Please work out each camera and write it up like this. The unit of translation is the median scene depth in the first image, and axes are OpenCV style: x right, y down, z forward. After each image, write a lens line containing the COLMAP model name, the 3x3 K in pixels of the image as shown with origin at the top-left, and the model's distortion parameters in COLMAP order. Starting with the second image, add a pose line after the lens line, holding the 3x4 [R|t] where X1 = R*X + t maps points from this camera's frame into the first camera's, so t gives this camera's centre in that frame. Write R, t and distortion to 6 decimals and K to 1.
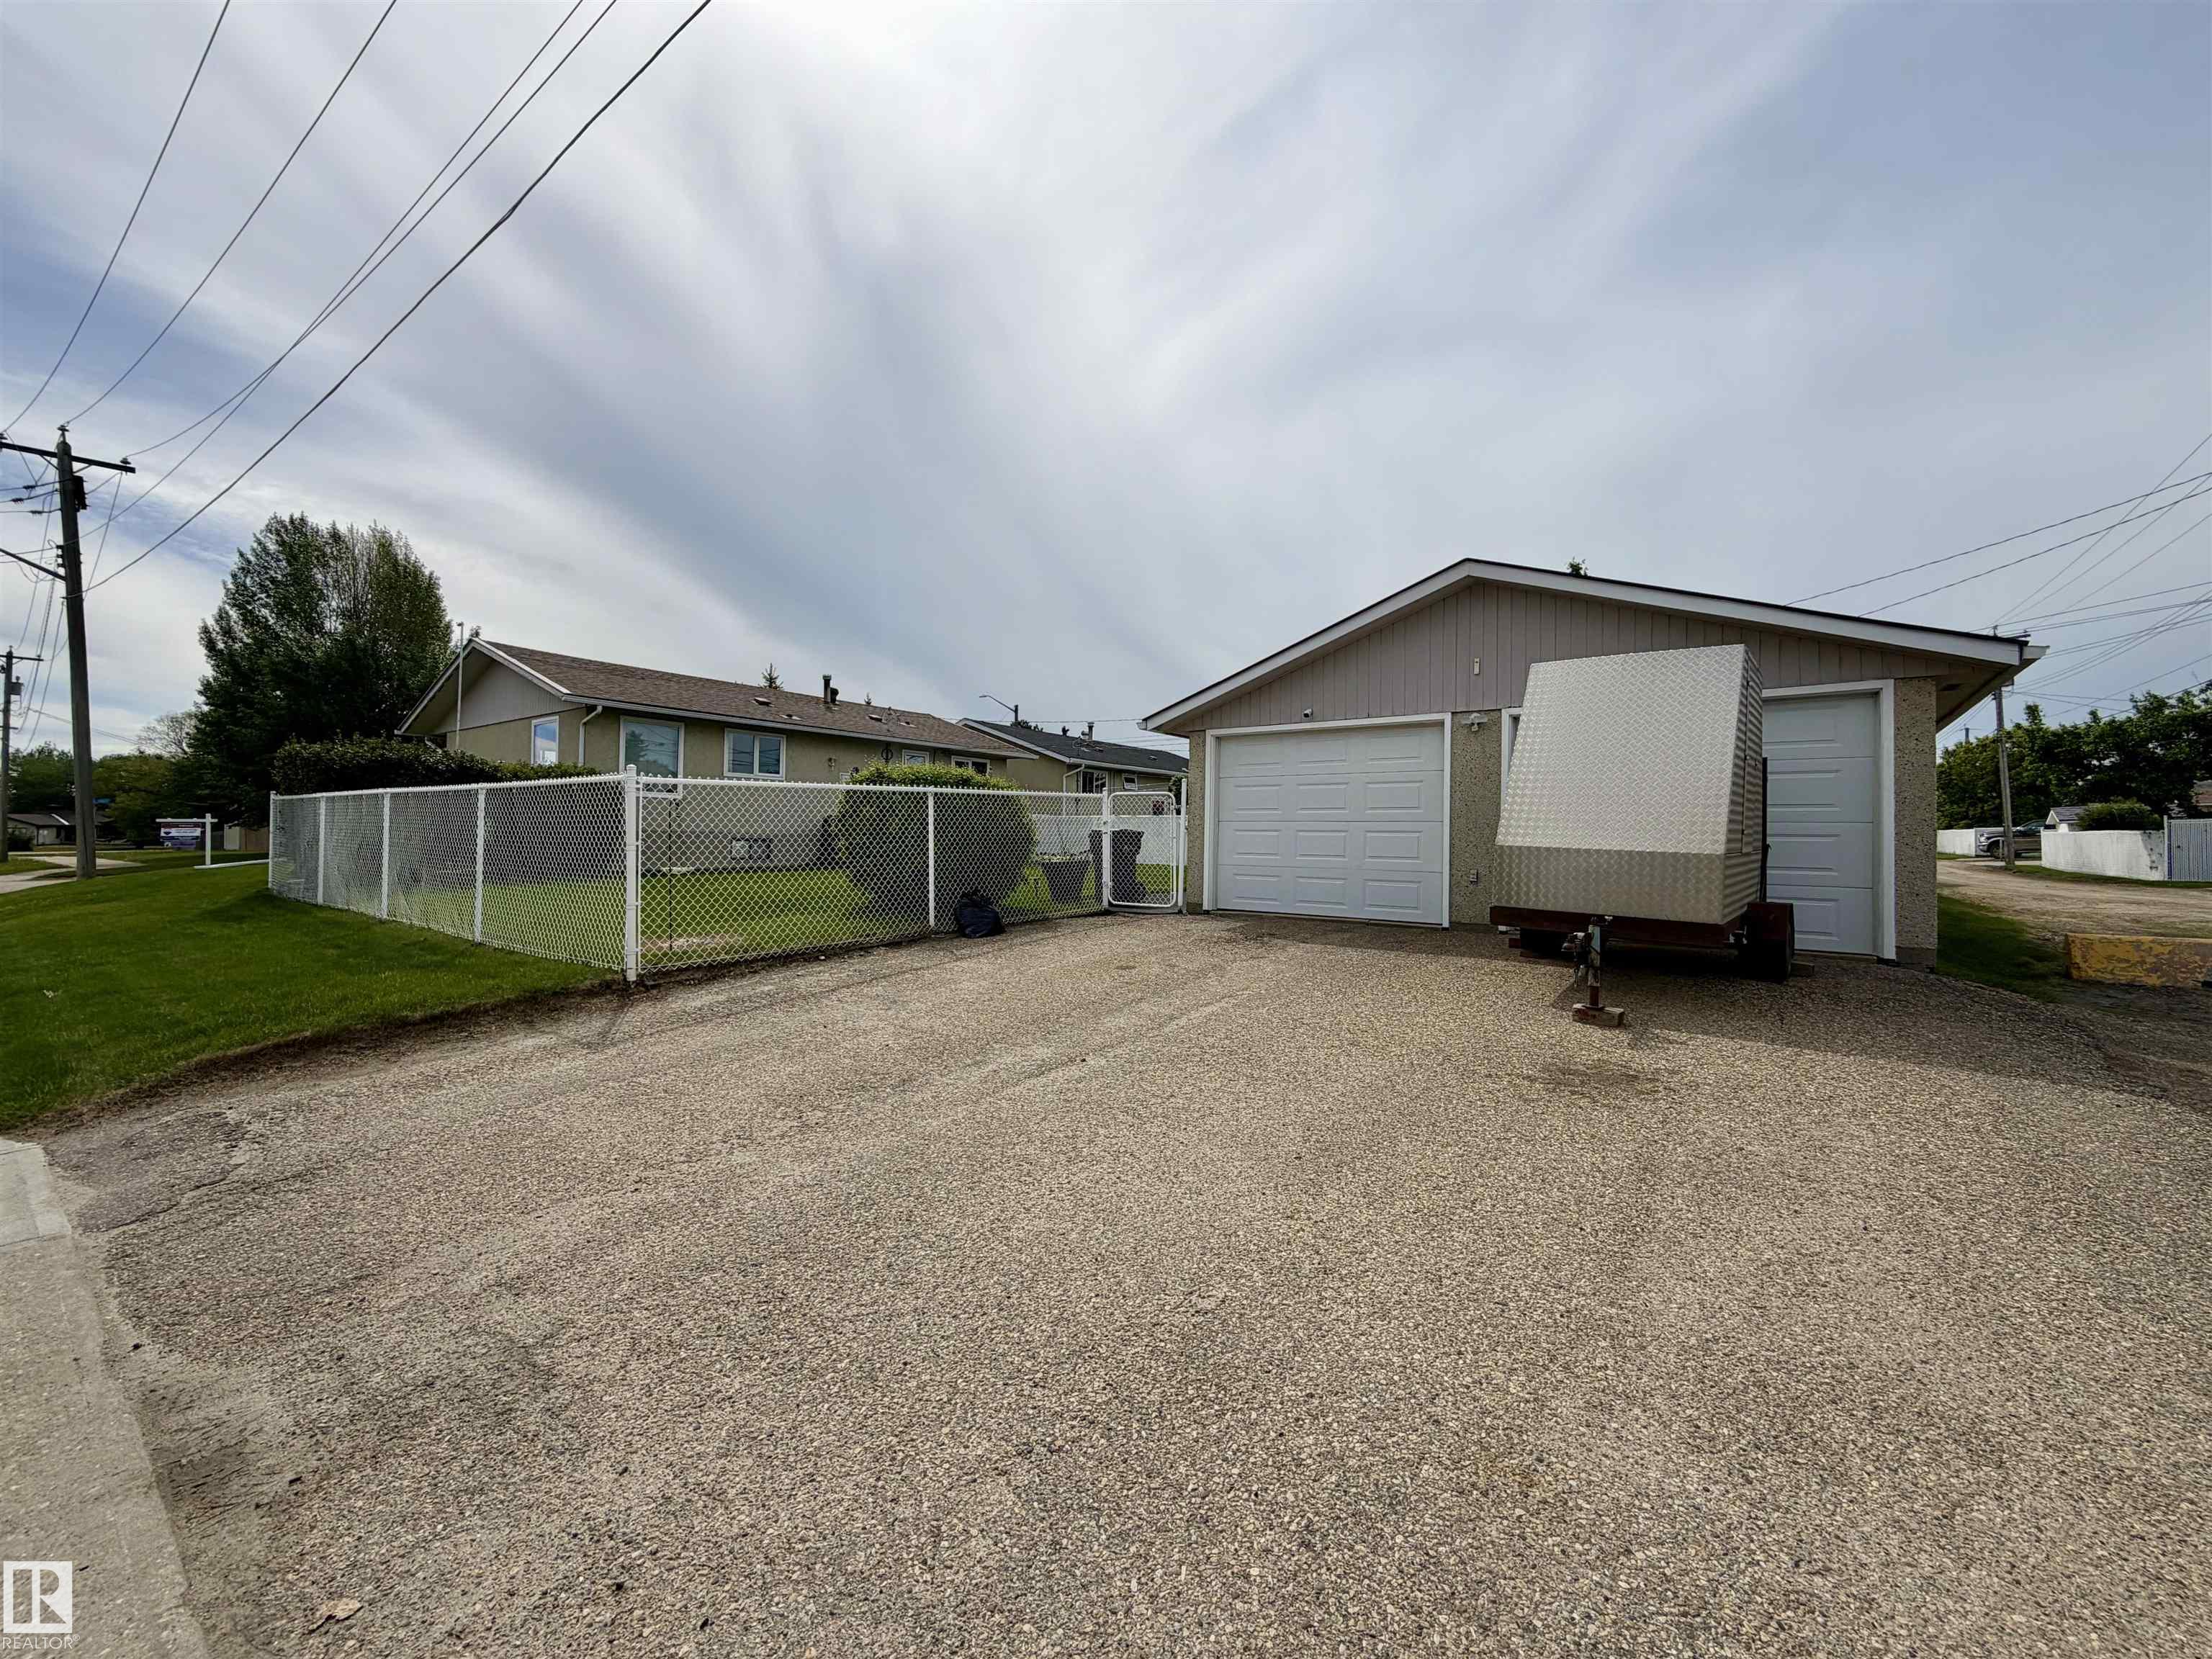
lens RADIAL K [[894.7, 0, 1112.3], [0, 894.7, 835.4], [0, 0, 1]] dist [-0.000346, -0.000211]
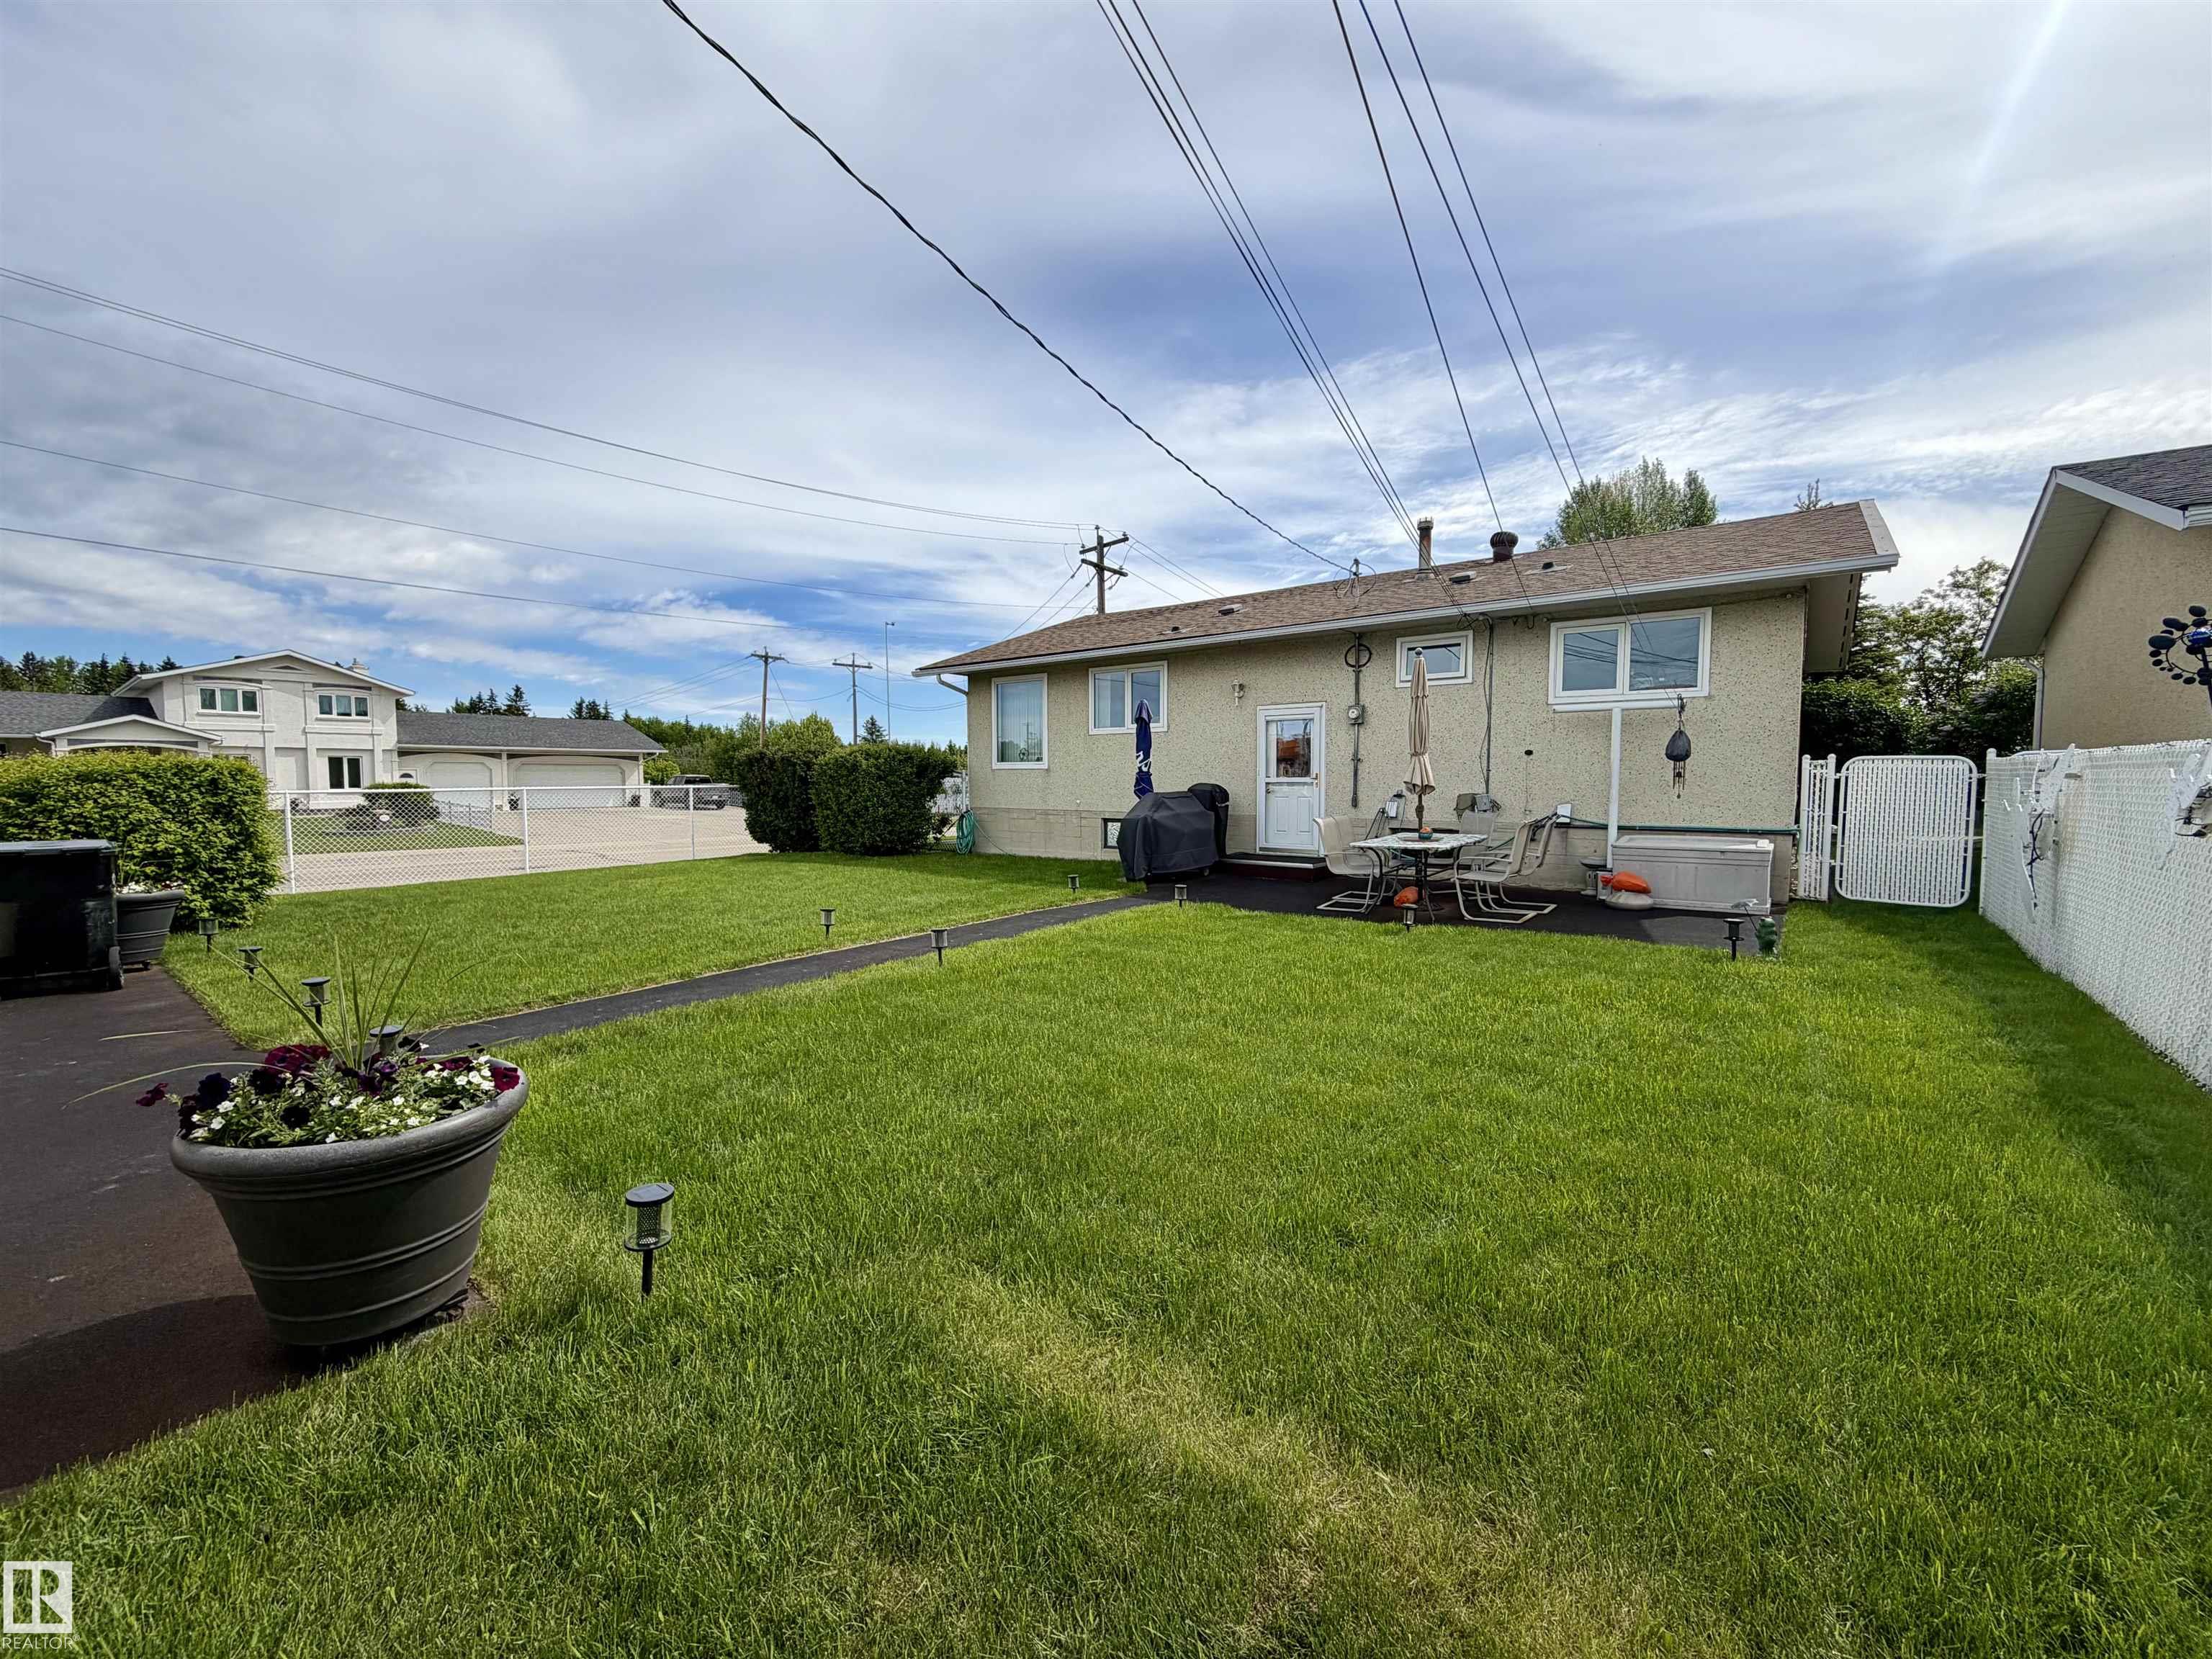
lens RADIAL K [[894.7, 0, 1119.0], [0, 894.7, 829.9], [0, 0, 1]] dist [-0.000346, -0.000211]
pose [[-0.036590, 0.044901, -0.998321, 0.214300], [0.010777, 0.998950, 0.044535, -0.013829], [0.999272, -0.009129, -0.037035, 0.718017]]
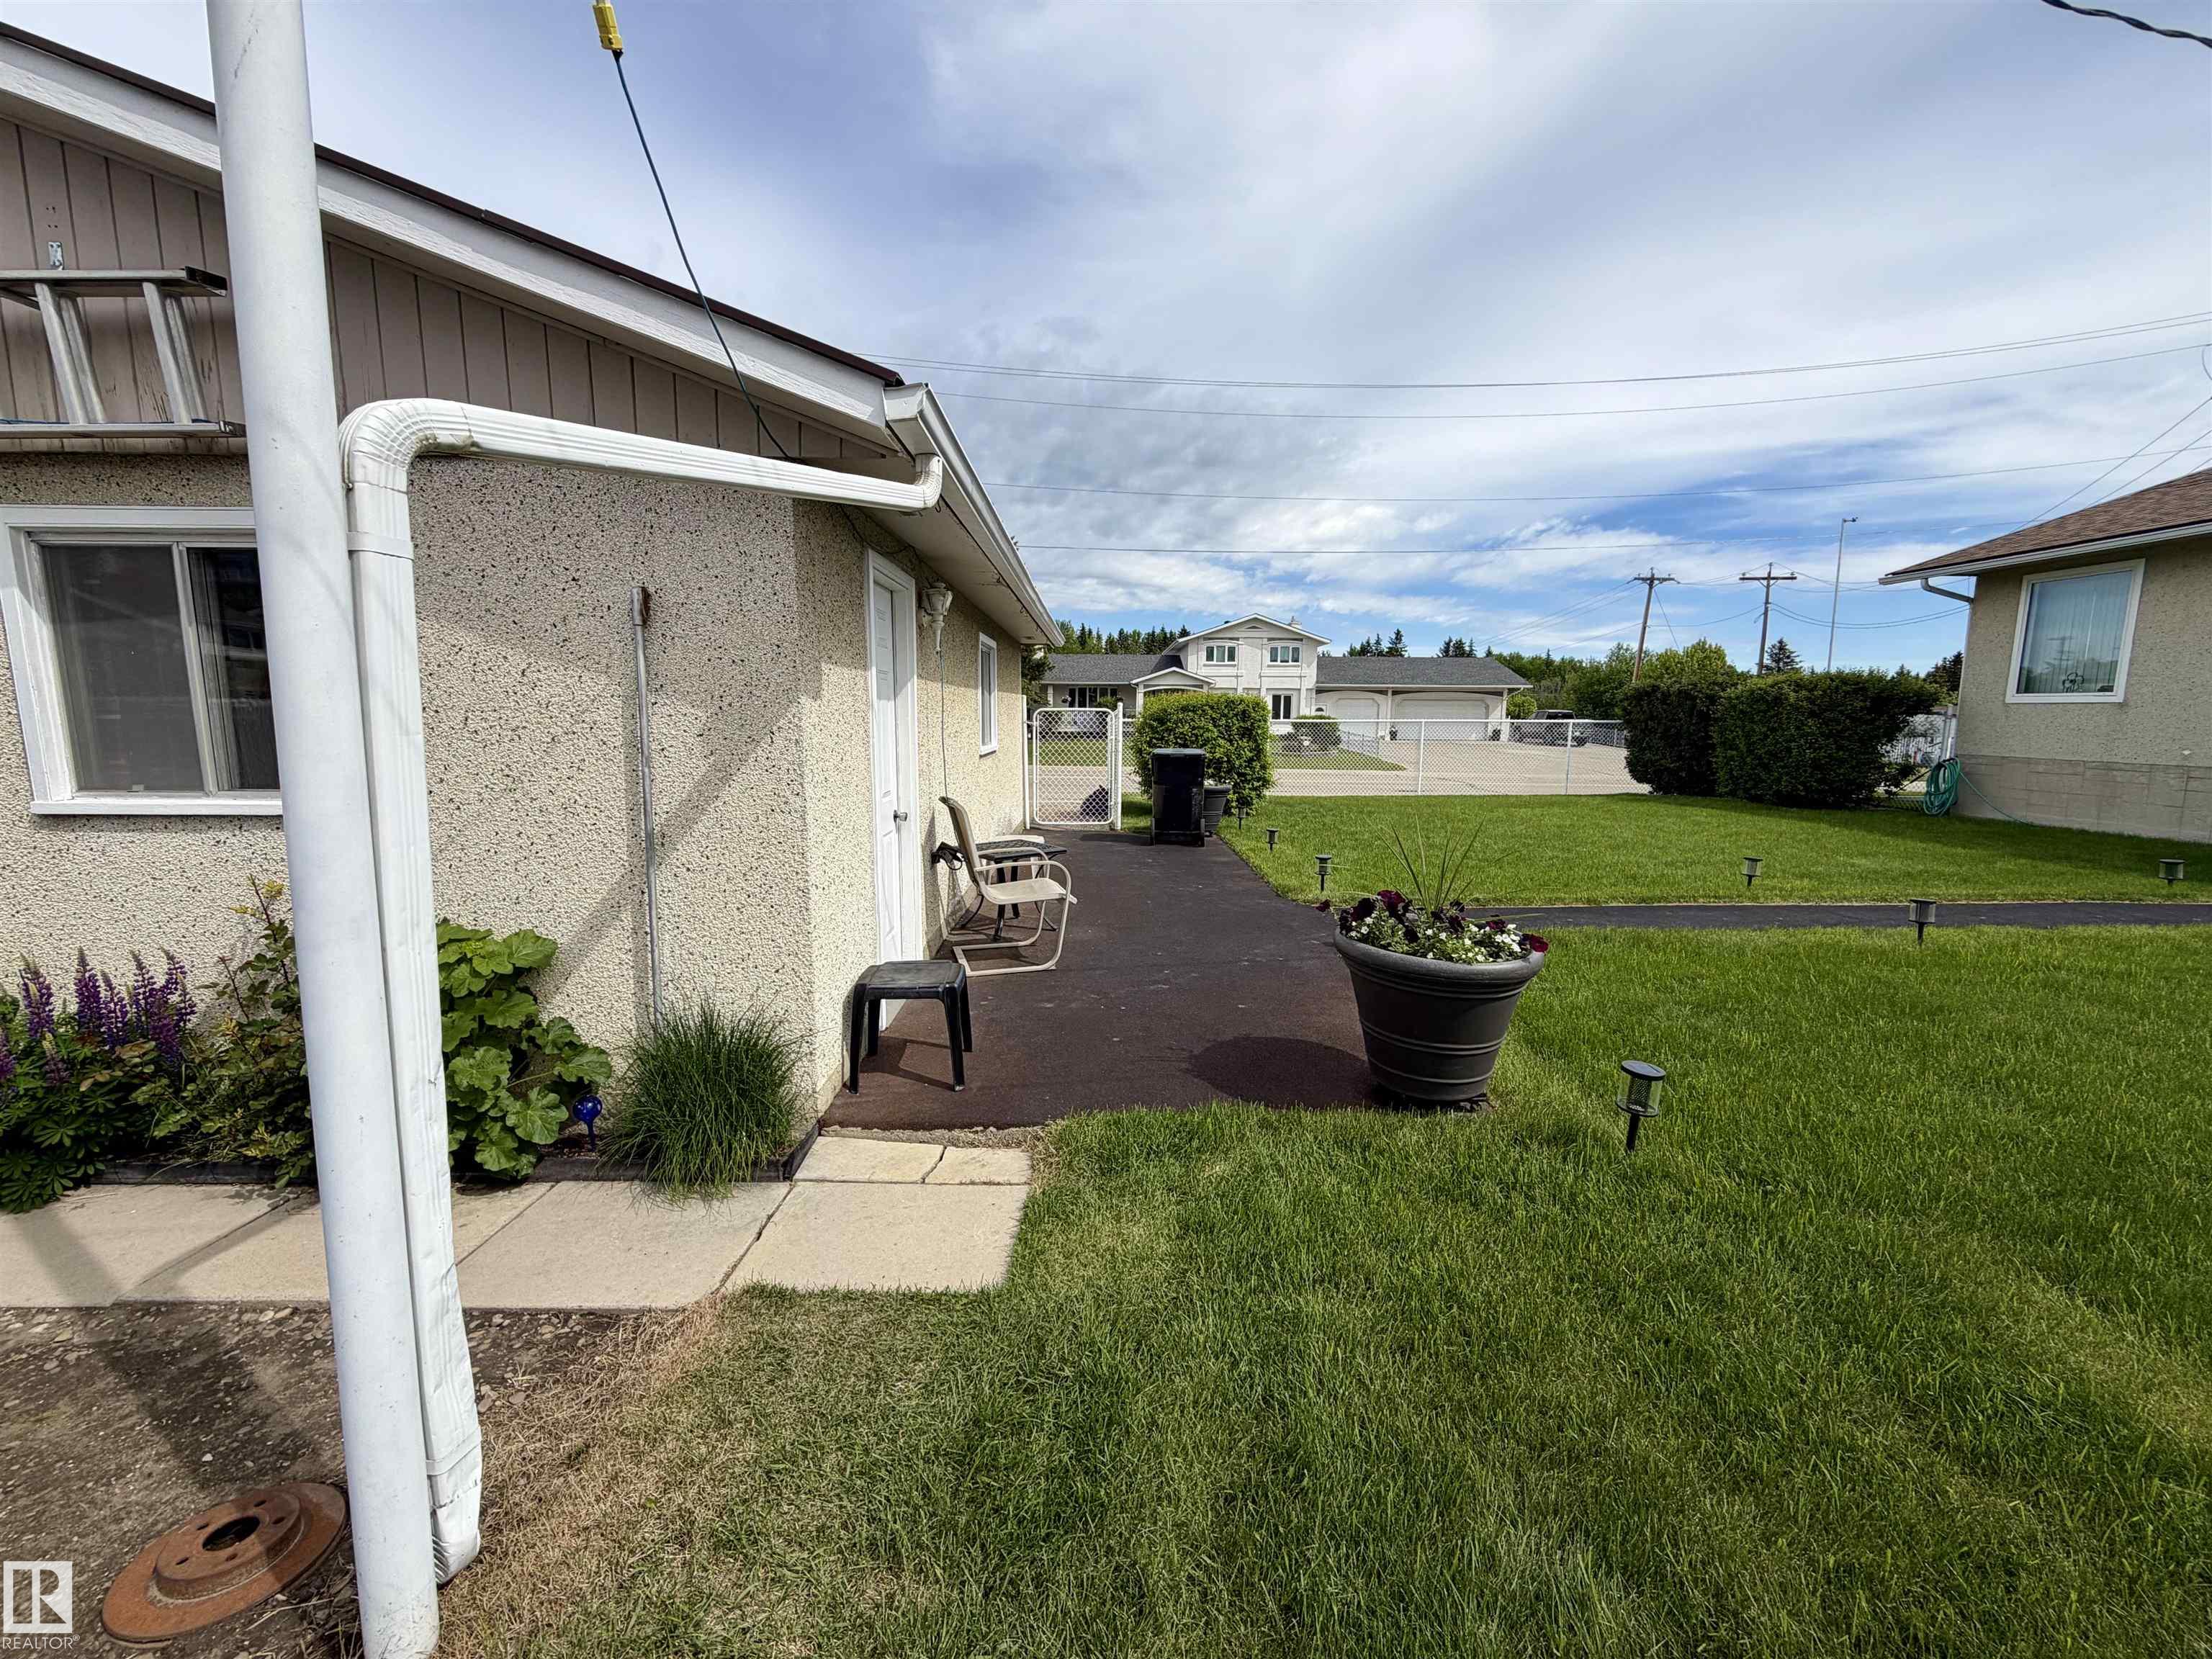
lens RADIAL K [[894.7, 0, 1077.9], [0, 894.7, 826.9], [0, 0, 1]] dist [-0.000346, -0.000211]
pose [[-0.817408, 0.055397, -0.573390, 0.239006], [-0.011798, 0.993547, 0.112808, -0.012660], [0.575939, 0.098974, -0.811479, 0.710994]]
